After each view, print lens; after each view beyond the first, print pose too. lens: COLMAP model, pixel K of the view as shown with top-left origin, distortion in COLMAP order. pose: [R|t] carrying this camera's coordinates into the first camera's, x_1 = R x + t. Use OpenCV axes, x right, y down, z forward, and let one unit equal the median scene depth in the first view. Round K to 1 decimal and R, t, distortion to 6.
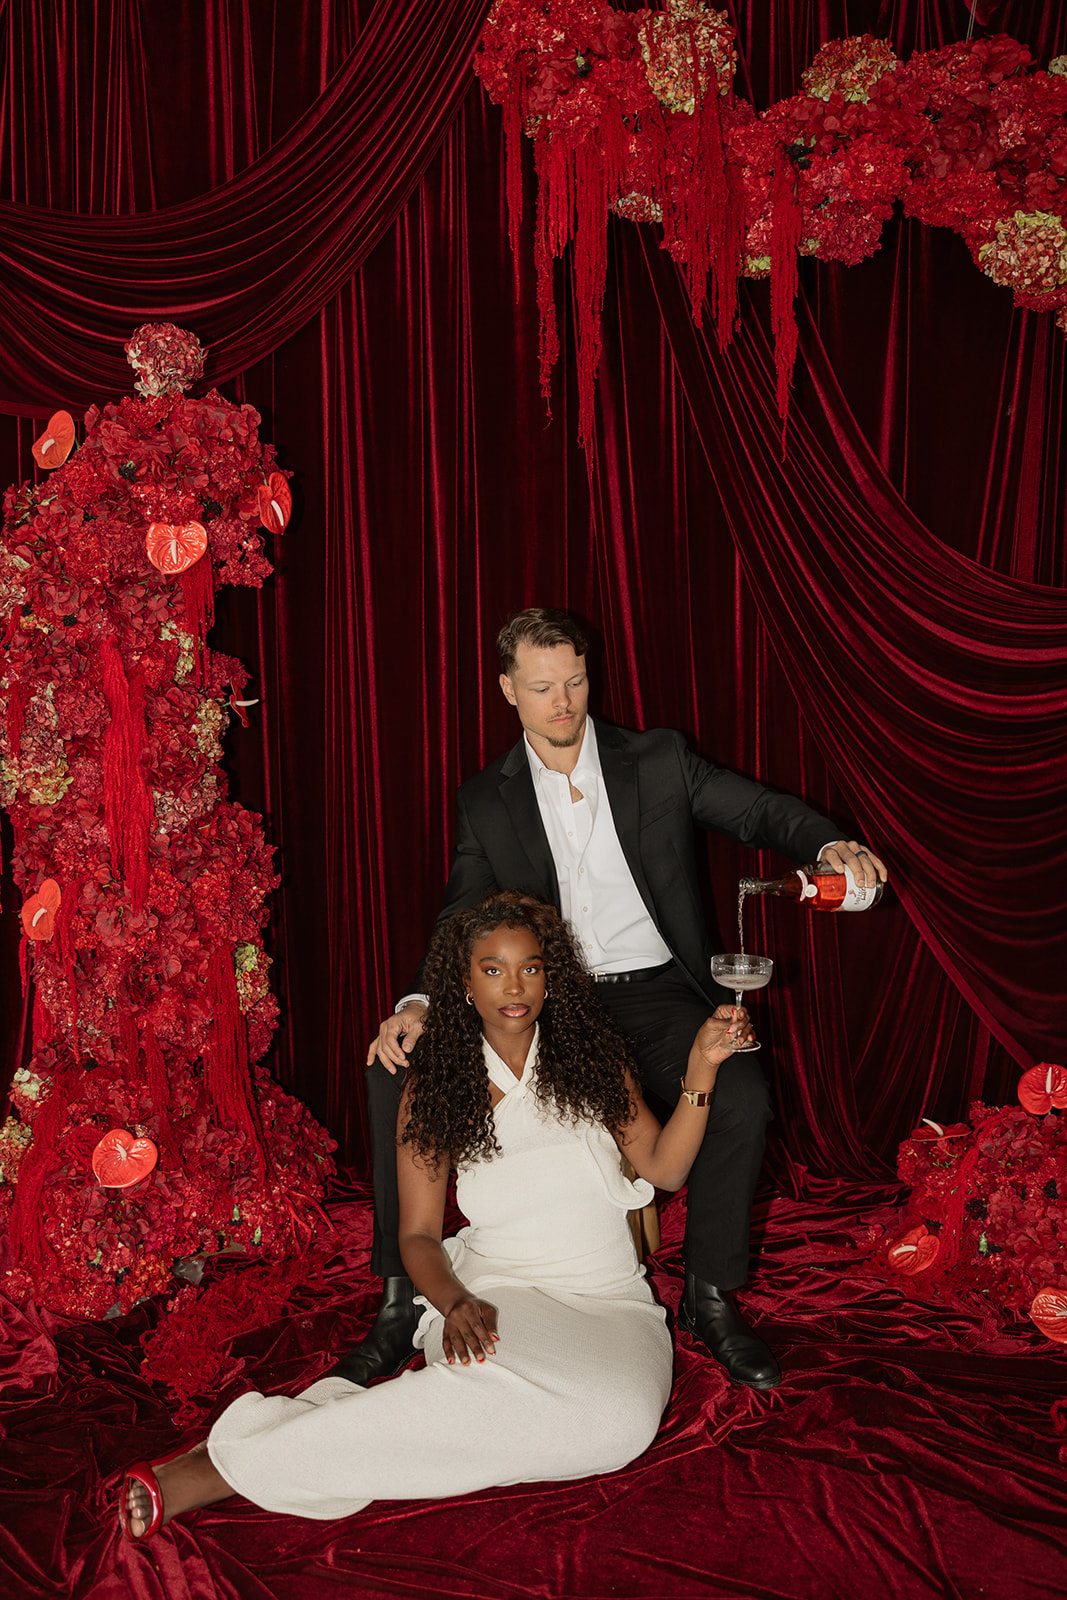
lens RADIAL K [[1388.0, 0, 504.6], [0, 1388.0, 816.9], [0, 0, 1]] dist [-0.009271, 0.031132]
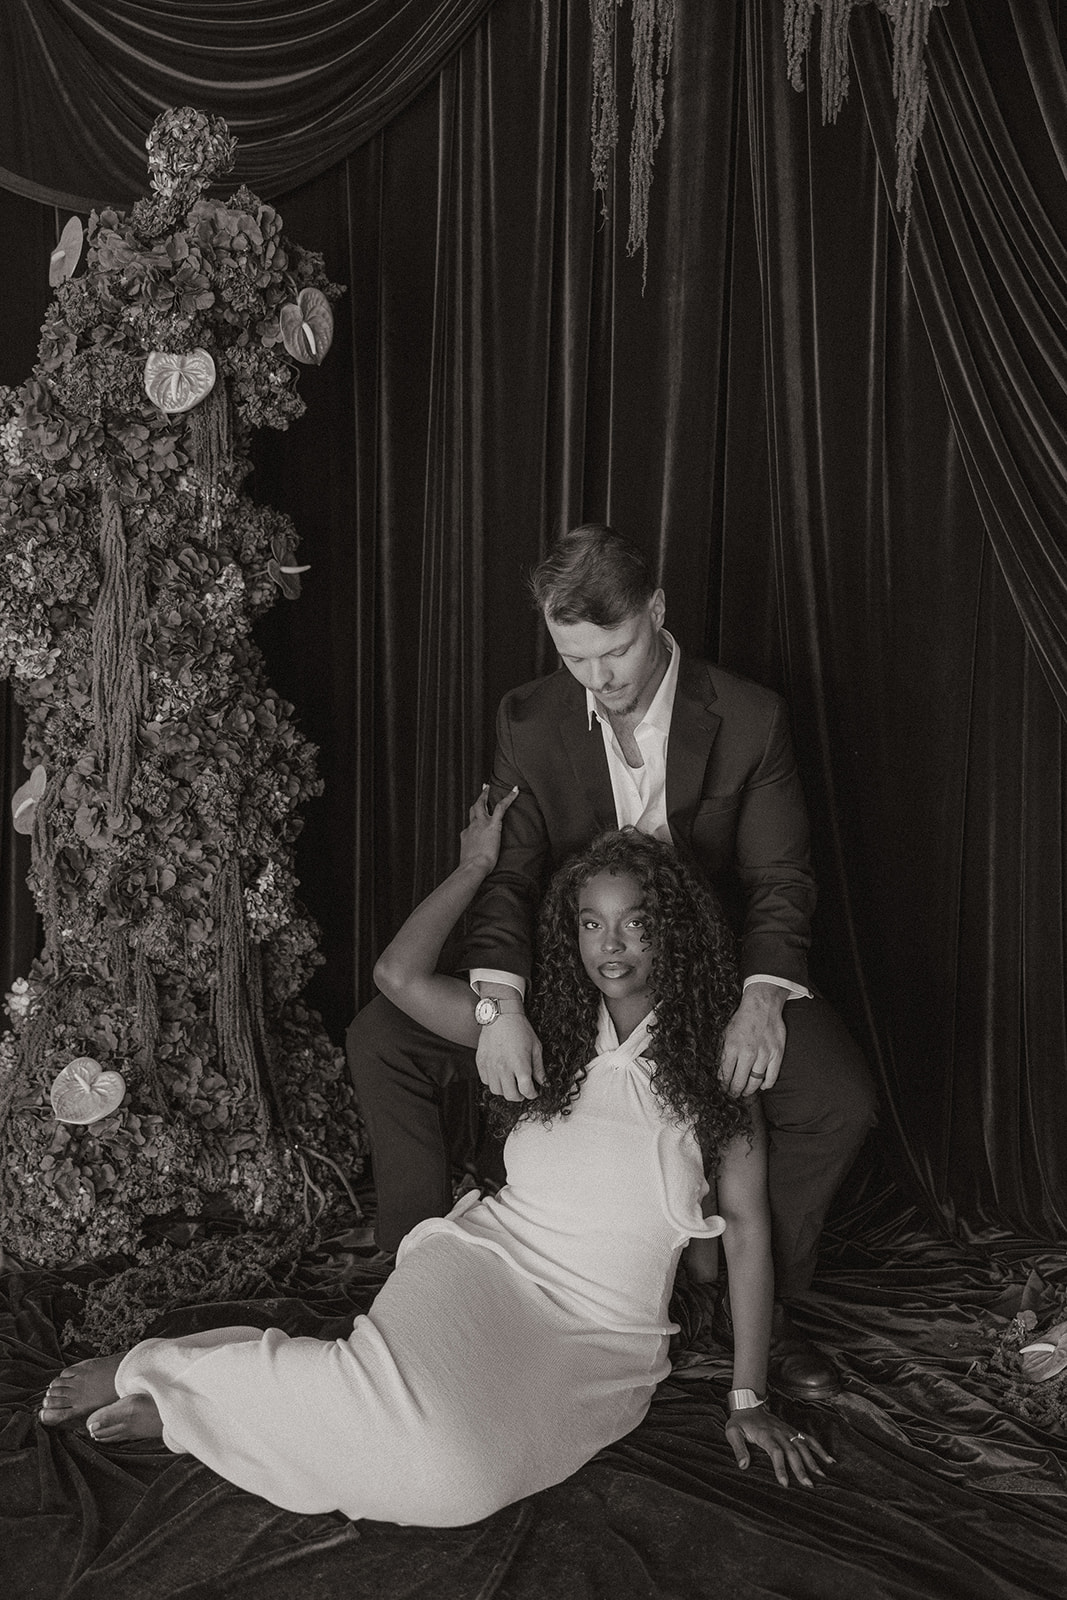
lens RADIAL K [[1817.9, 0, 518.1], [0, 1817.9, 804.6], [0, 0, 1]] dist [-0.001044, 0.013677]
pose [[0.951453, 0.078509, -0.297614, 0.302515], [-0.062694, 0.996084, 0.062331, -0.020534], [0.301343, -0.040647, 0.952649, 0.005700]]
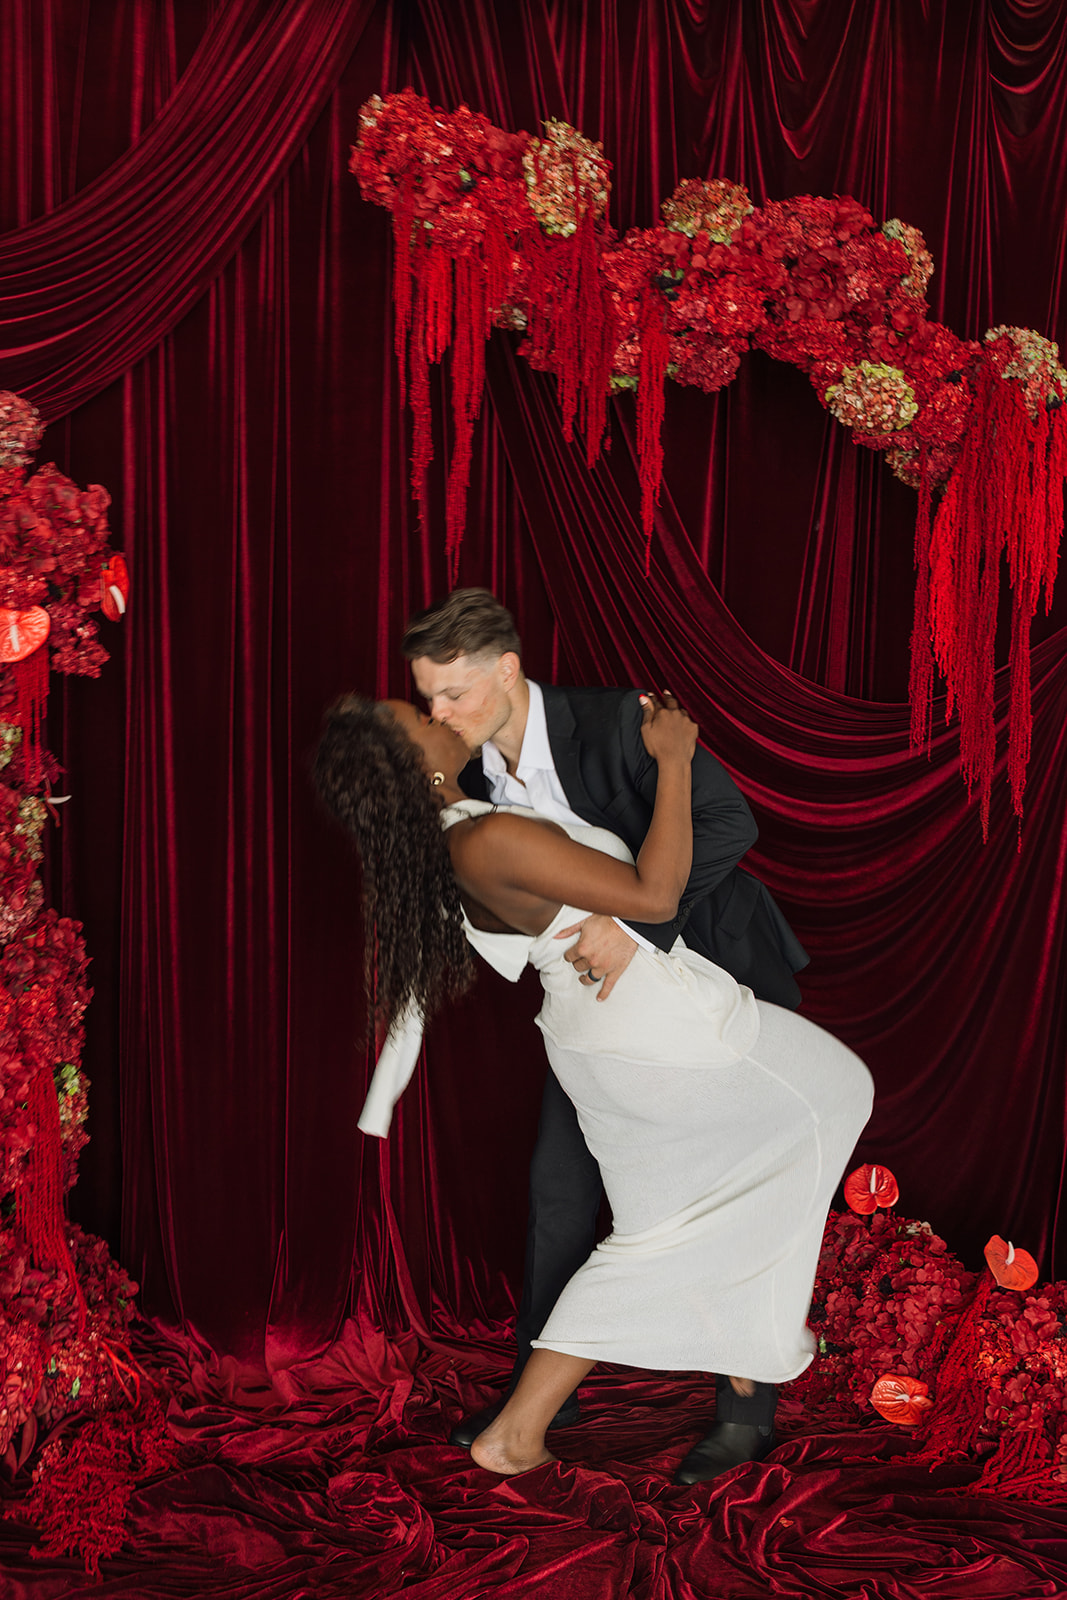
lens RADIAL K [[1715.1, 0, 498.6], [0, 1715.1, 852.9], [0, 0, 1]] dist [-0.002281, 0.016836]
pose [[0.967144, 0.009574, 0.254049, -0.213304], [-0.000656, 0.999381, -0.035165, -0.008765], [-0.254229, 0.033843, 0.966552, -0.176530]]
